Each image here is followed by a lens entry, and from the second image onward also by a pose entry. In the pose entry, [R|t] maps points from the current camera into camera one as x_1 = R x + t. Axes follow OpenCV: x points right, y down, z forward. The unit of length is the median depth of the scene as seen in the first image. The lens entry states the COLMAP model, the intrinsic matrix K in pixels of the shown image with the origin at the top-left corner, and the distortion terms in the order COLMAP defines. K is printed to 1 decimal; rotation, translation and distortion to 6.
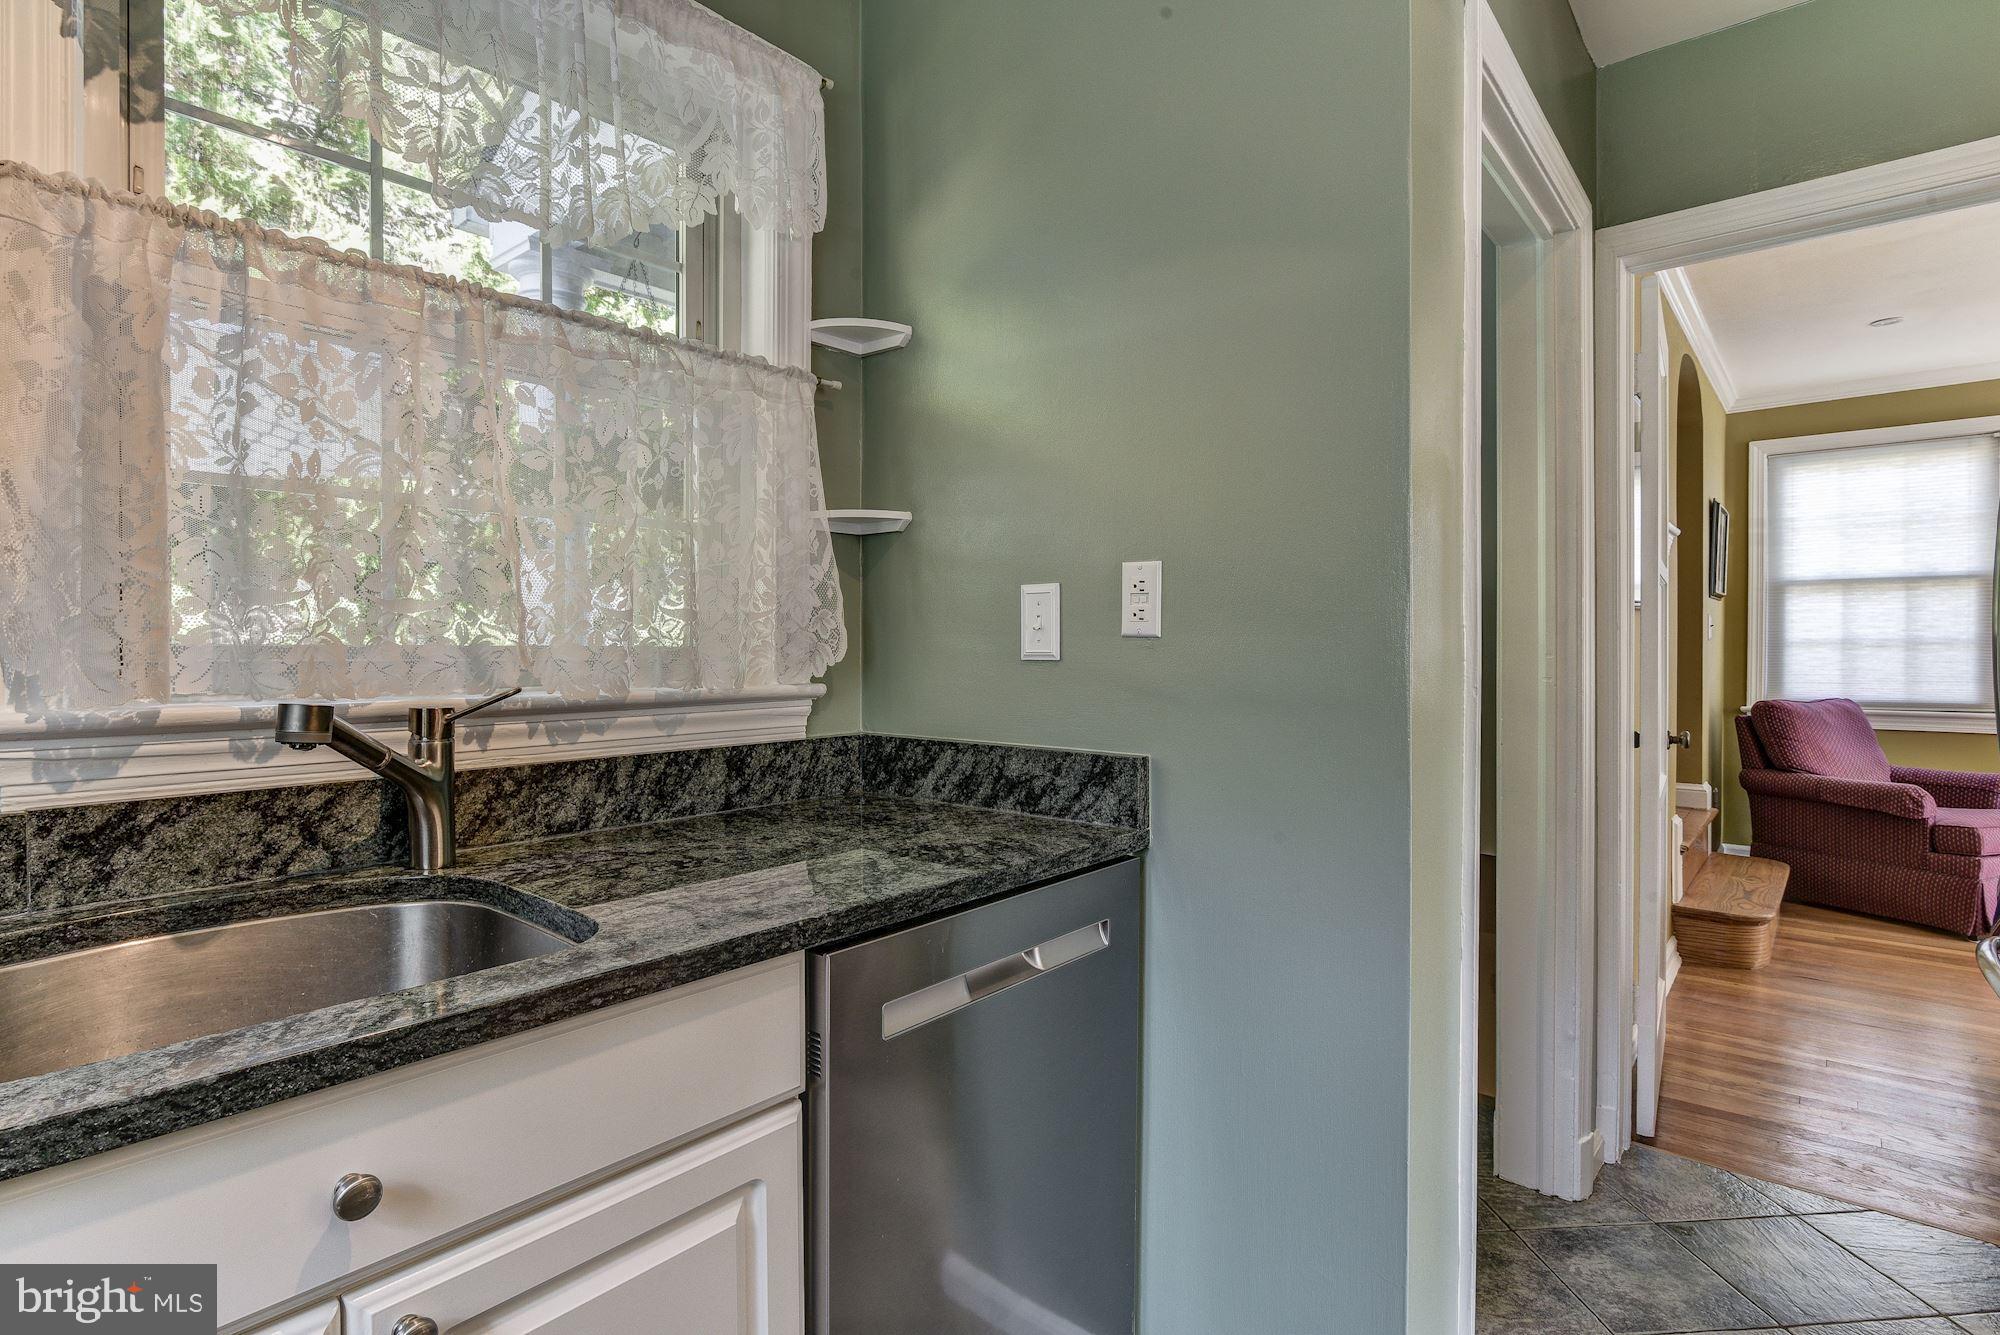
lens RADIAL K [[974.4, 0, 1005.3], [0, 974.4, 664.1], [0, 0, 1]] dist [-0.005008, 0.000087]
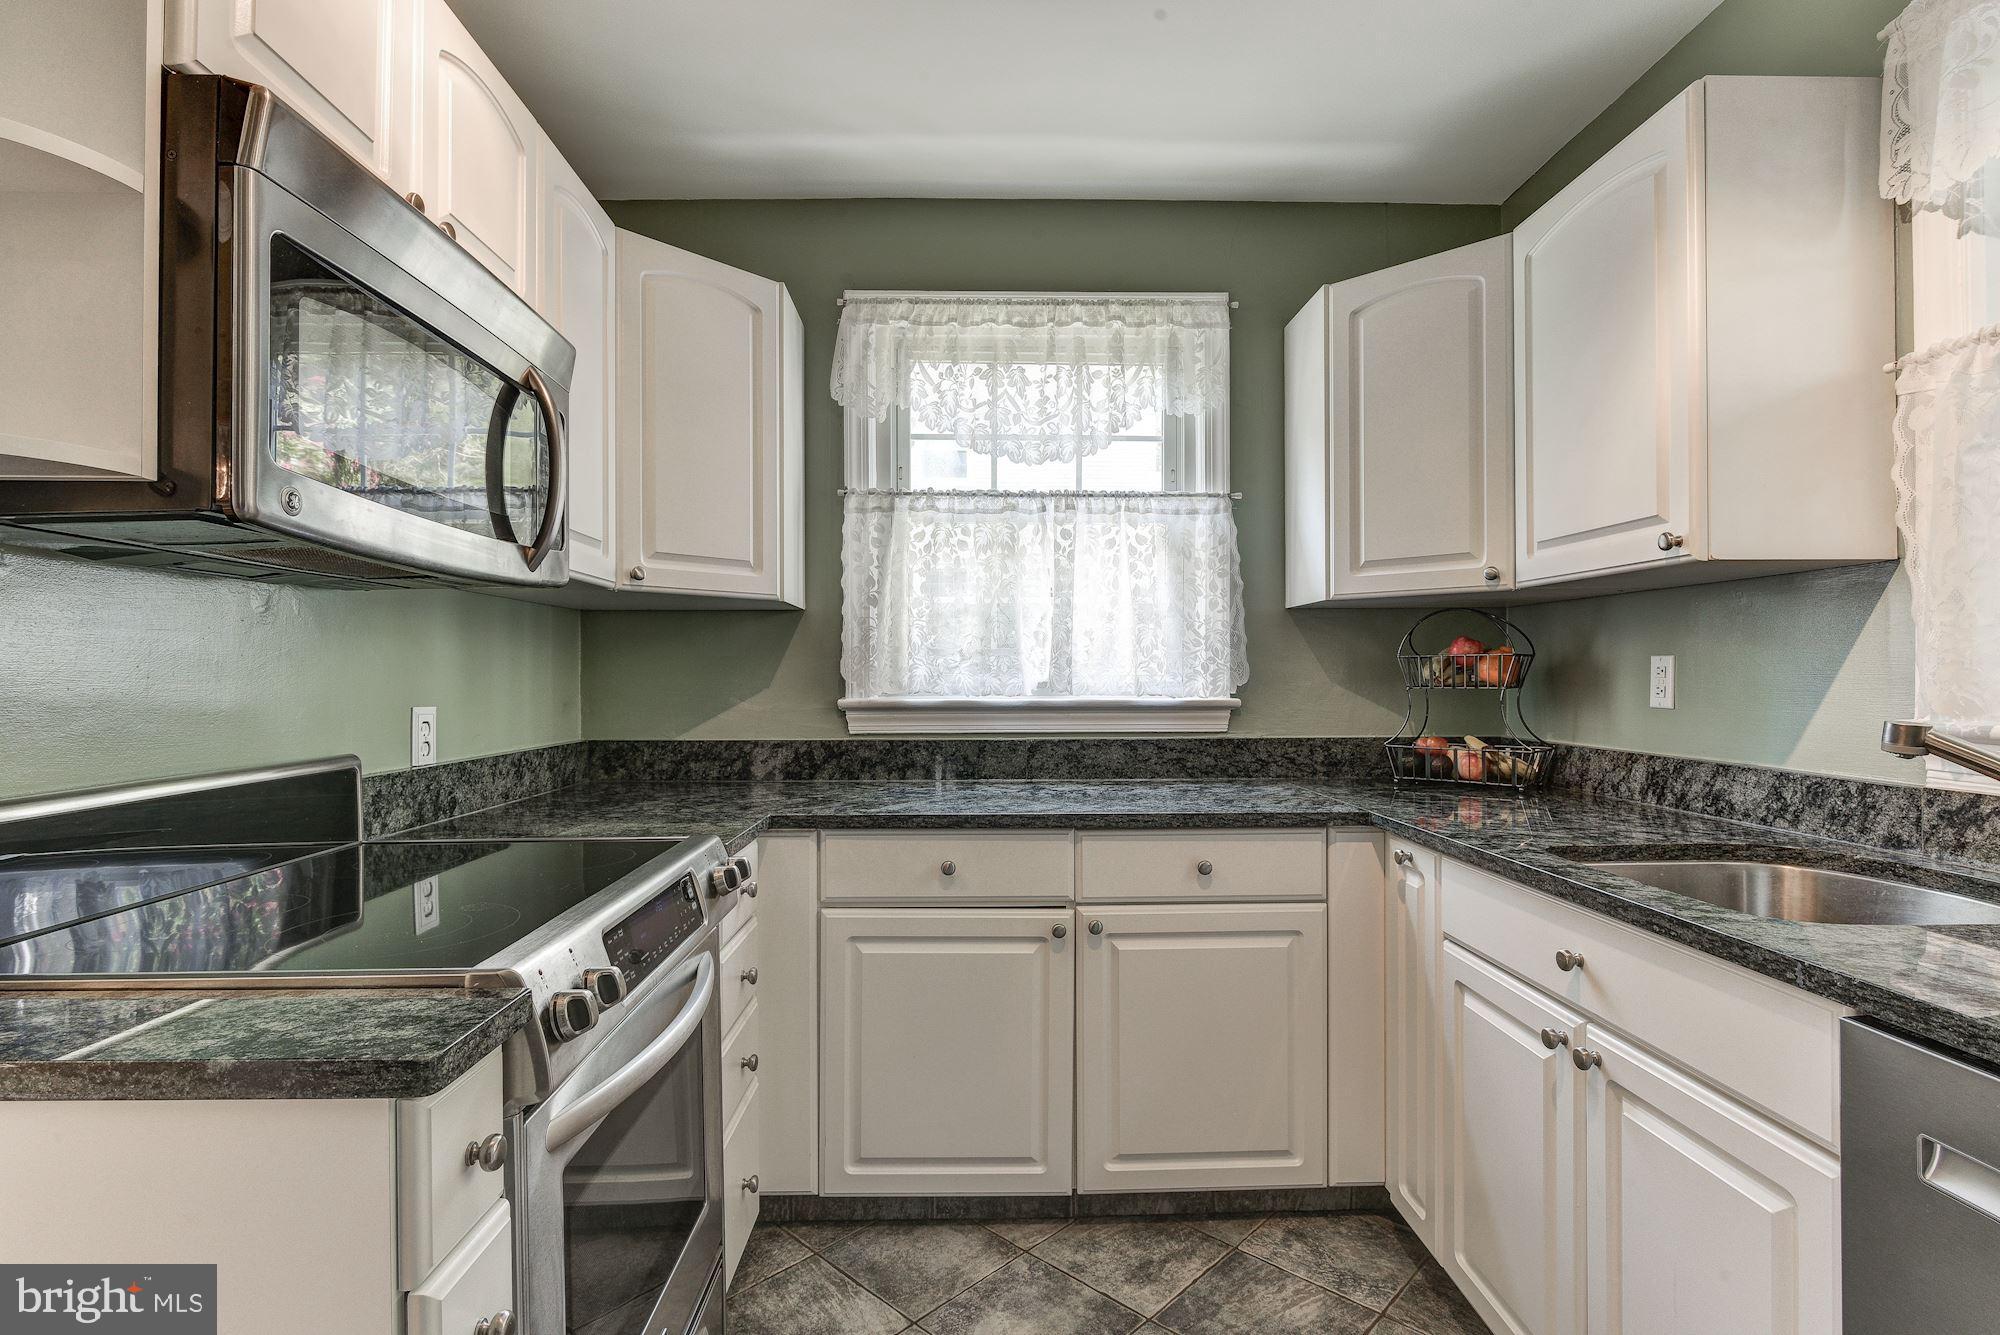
lens RADIAL K [[974.4, 0, 995.5], [0, 974.4, 670.9], [0, 0, 1]] dist [-0.005008, 0.000087]
pose [[-0.736169, 0.005722, -0.676774, 0.808081], [-0.003015, 0.999927, 0.011734, -0.030398], [0.676792, 0.010678, -0.736097, 0.886341]]
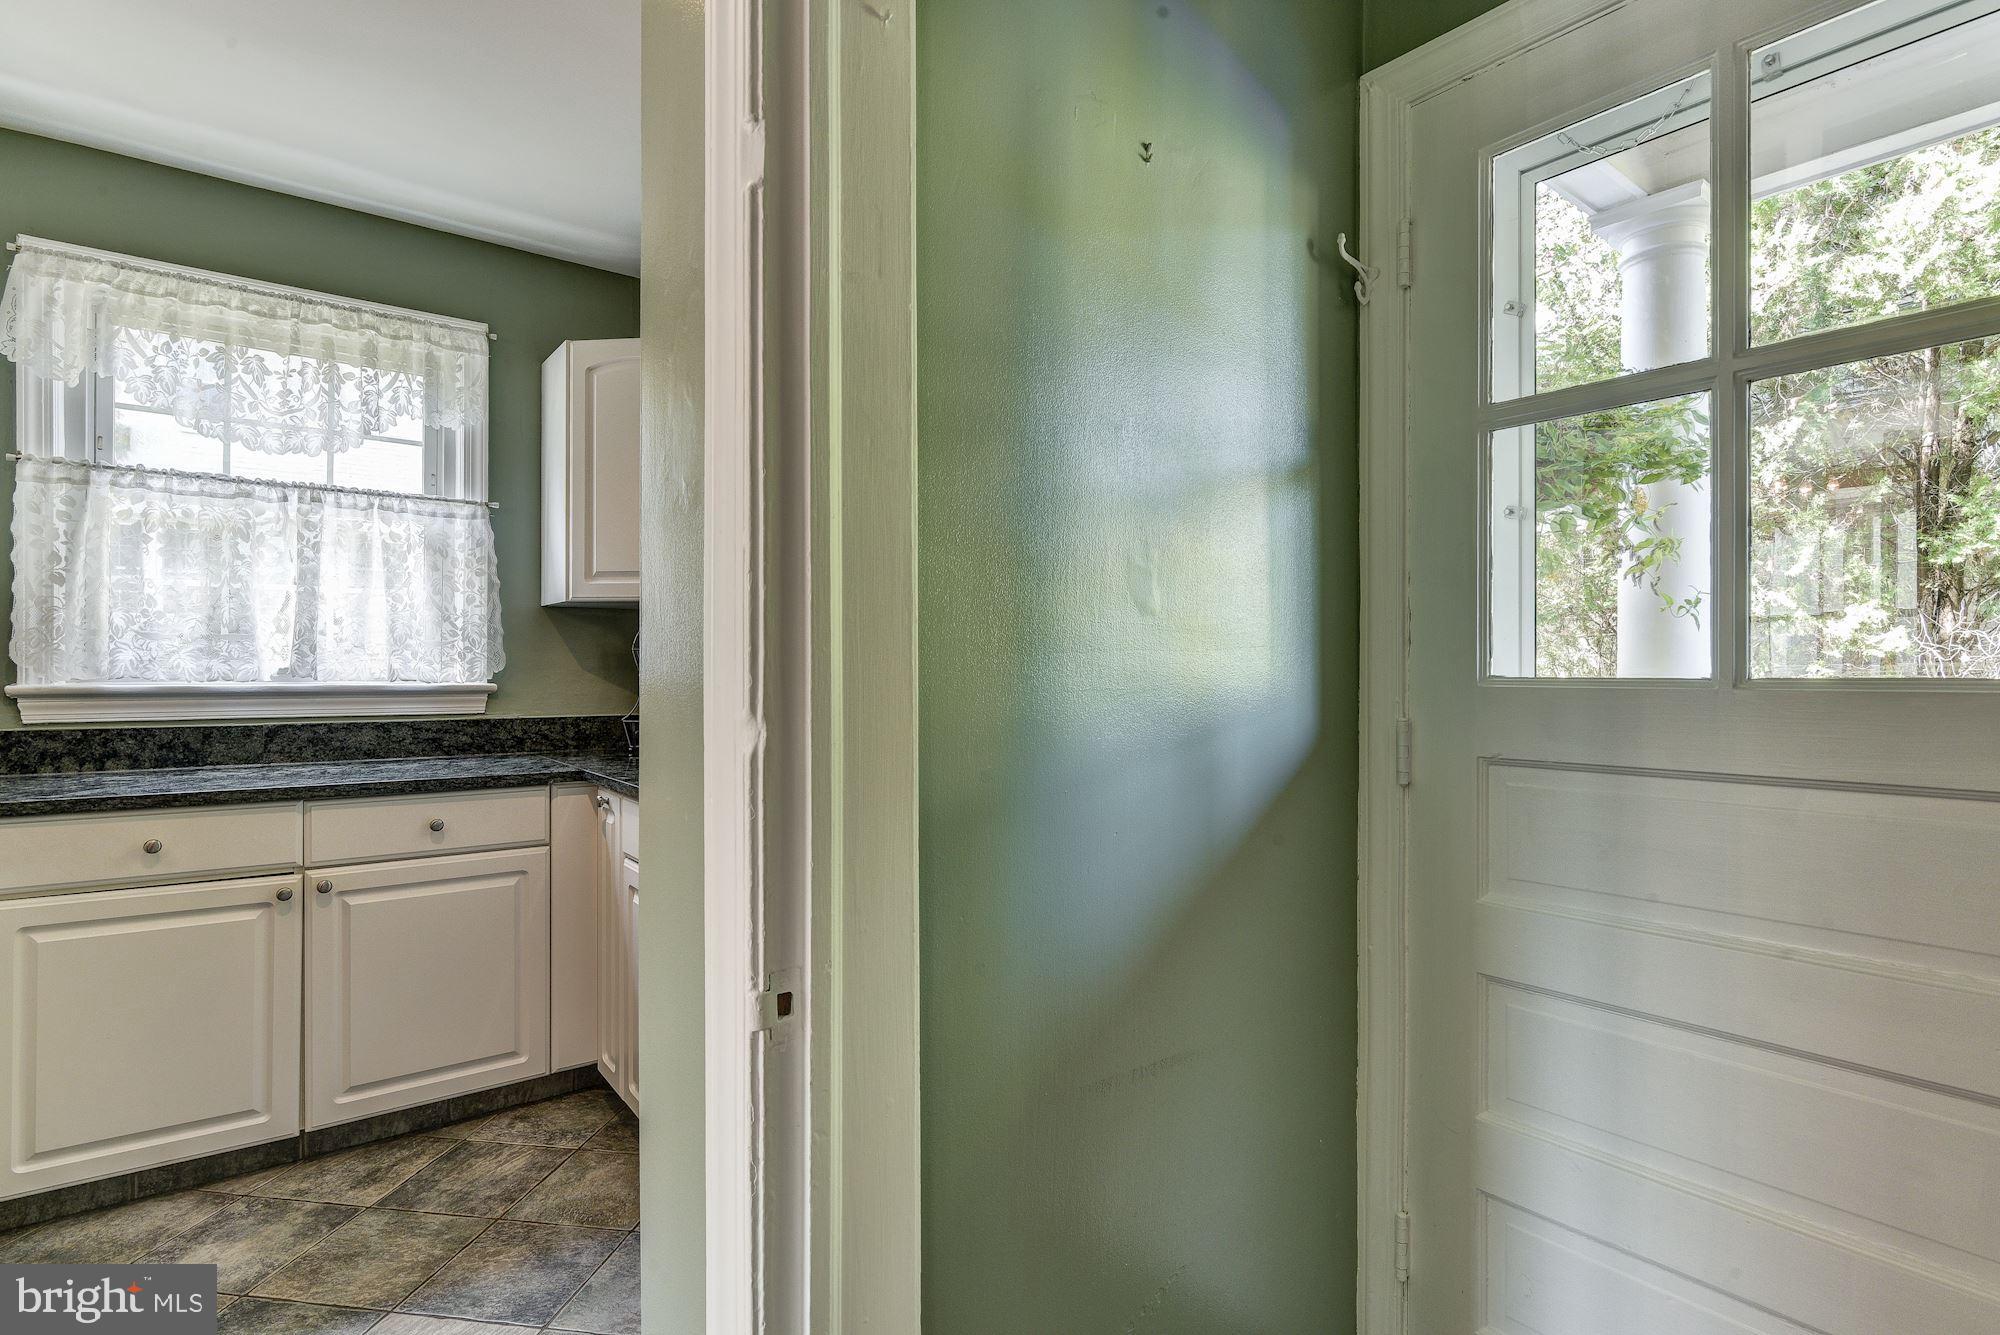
lens RADIAL K [[974.4, 0, 980.6], [0, 974.4, 672.9], [0, 0, 1]] dist [-0.005008, 0.000087]
pose [[-0.204695, 0.008261, -0.978791, 1.087683], [-0.016986, 0.999784, 0.011990, -0.023247], [0.978678, 0.019080, -0.204510, 1.340680]]
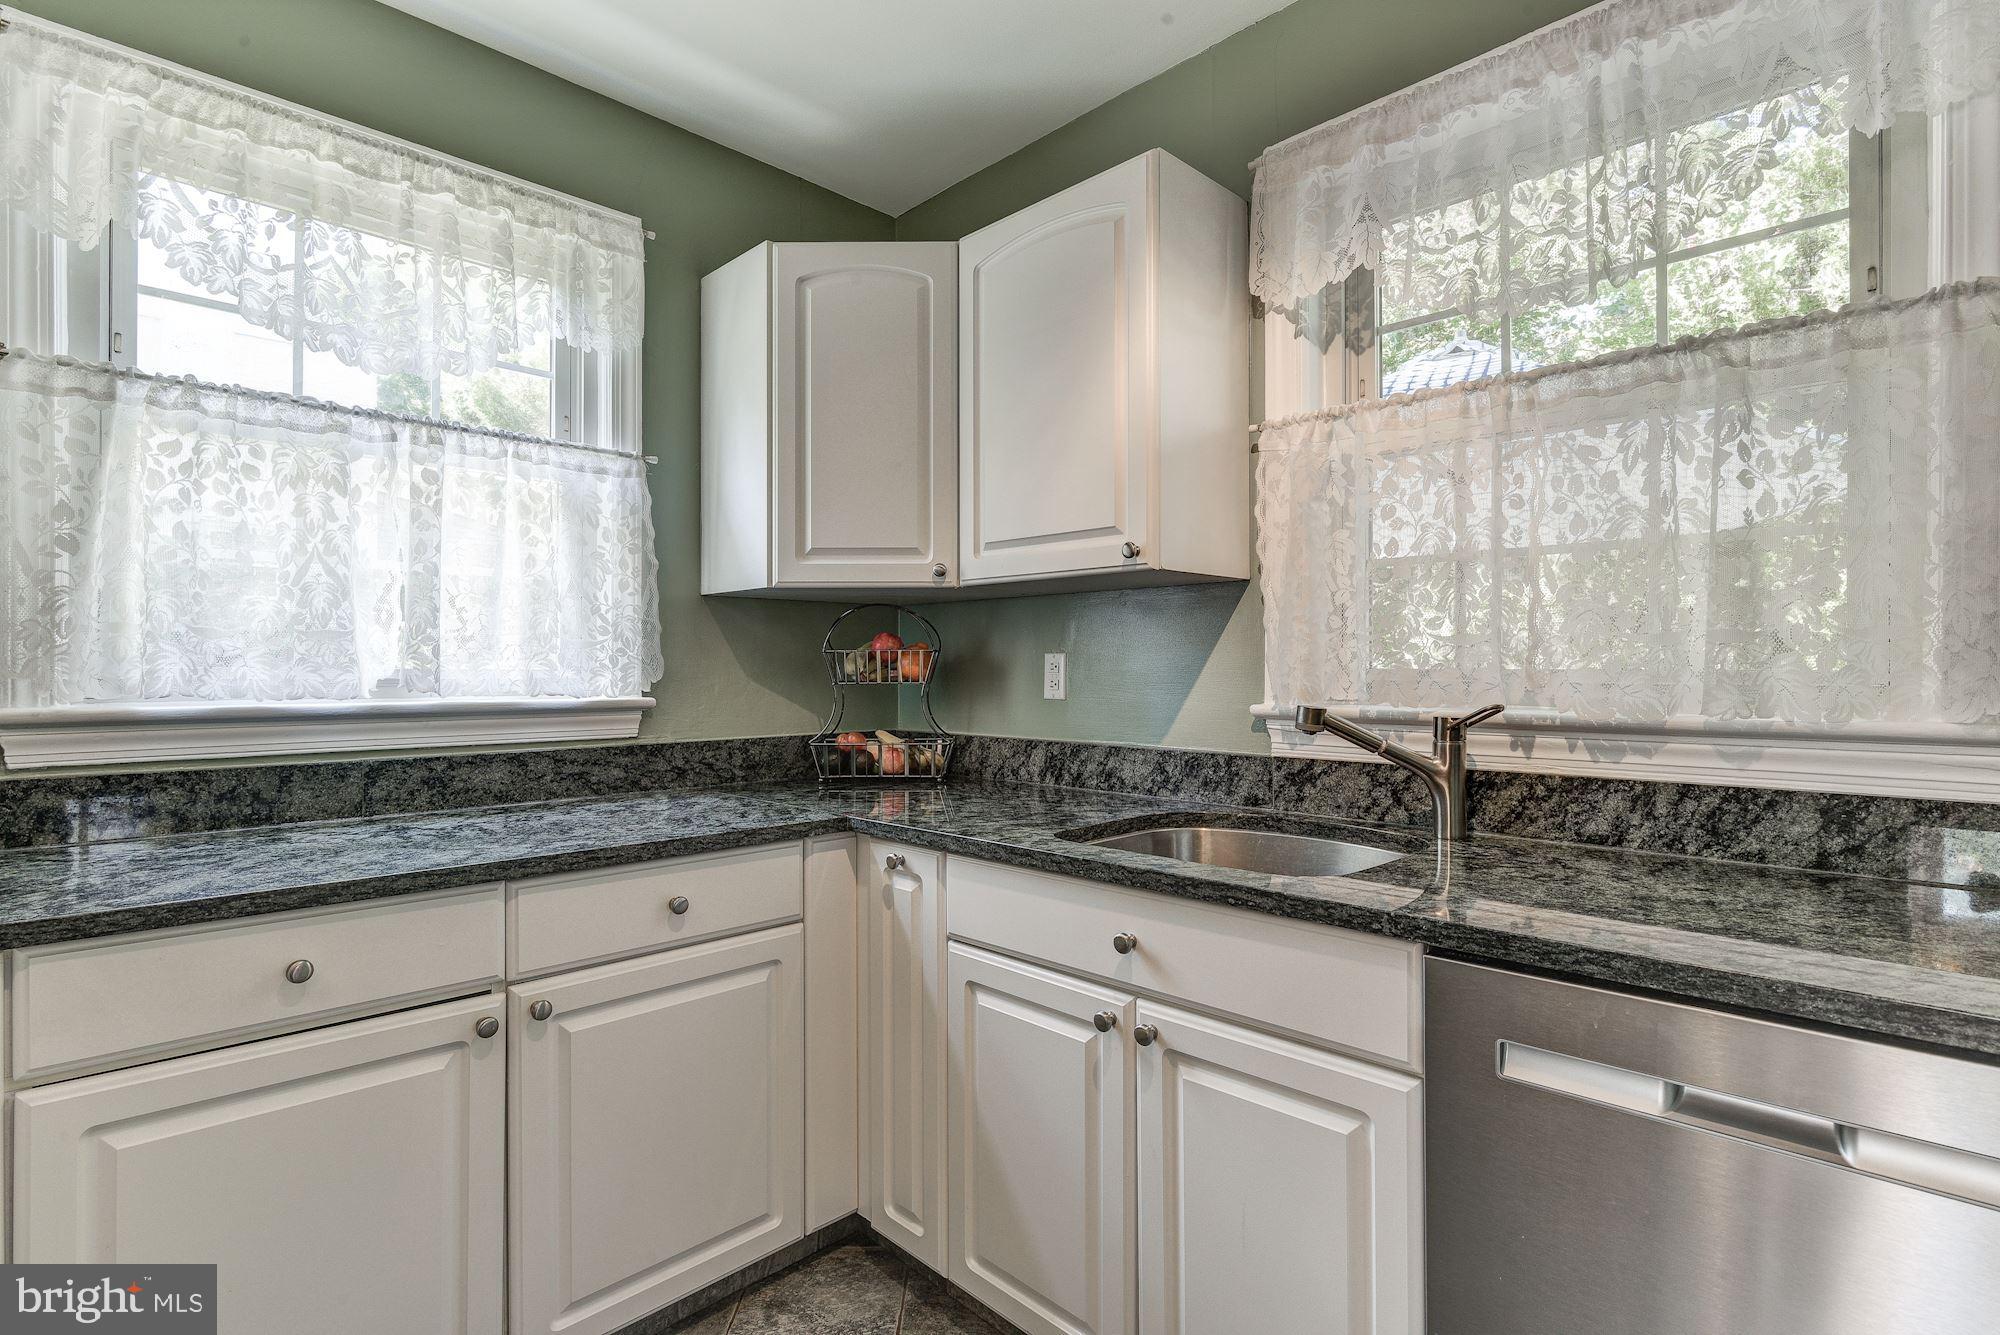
lens RADIAL K [[974.4, 0, 996.9], [0, 974.4, 668.4], [0, 0, 1]] dist [-0.005008, 0.000087]
pose [[-0.073273, 0.003746, -0.997305, 0.742058], [-0.013672, 0.999895, 0.004760, -0.018525], [0.997218, 0.013984, -0.073214, 0.466319]]
